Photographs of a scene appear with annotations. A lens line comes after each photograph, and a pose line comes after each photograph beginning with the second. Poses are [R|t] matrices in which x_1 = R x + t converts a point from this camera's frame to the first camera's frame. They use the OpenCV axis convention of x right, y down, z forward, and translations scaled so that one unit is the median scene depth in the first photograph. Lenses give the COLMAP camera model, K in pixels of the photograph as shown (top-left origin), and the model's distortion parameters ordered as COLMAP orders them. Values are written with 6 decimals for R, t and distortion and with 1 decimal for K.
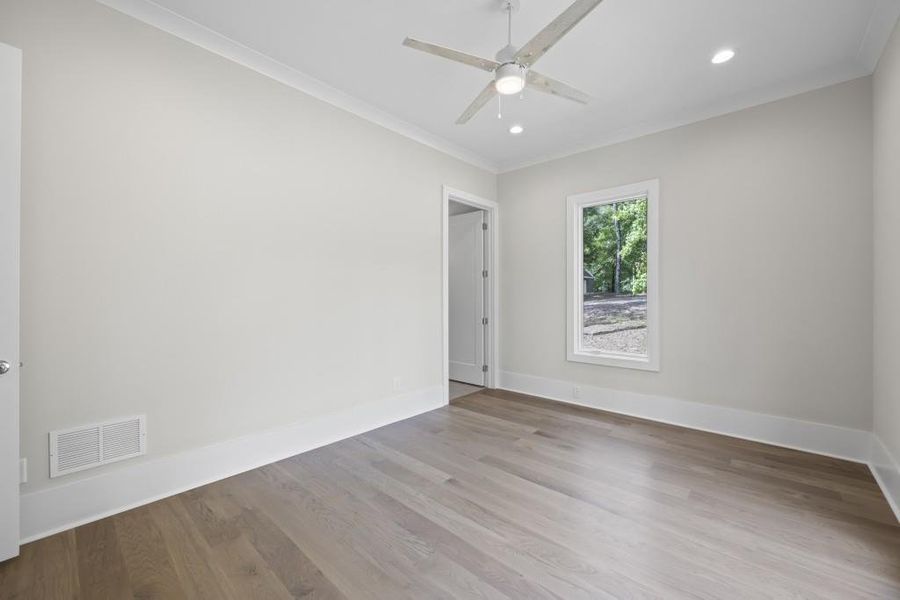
lens RADIAL K [[363.6, 0, 449.0], [0, 363.6, 296.8], [0, 0, 1]] dist [0.000347, -0.000410]
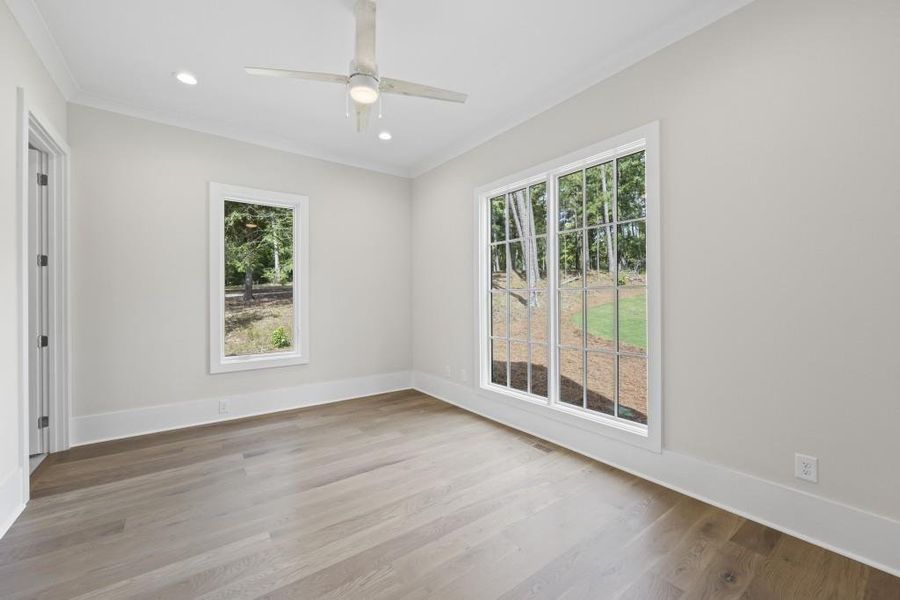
lens RADIAL K [[363.6, 0, 450.2], [0, 363.6, 300.7], [0, 0, 1]] dist [0.000347, -0.000410]
pose [[0.187707, -0.005216, 0.982211, -0.497190], [0.002271, 0.999986, 0.004877, 0.000042], [-0.982222, 0.001316, 0.187716, 0.348004]]
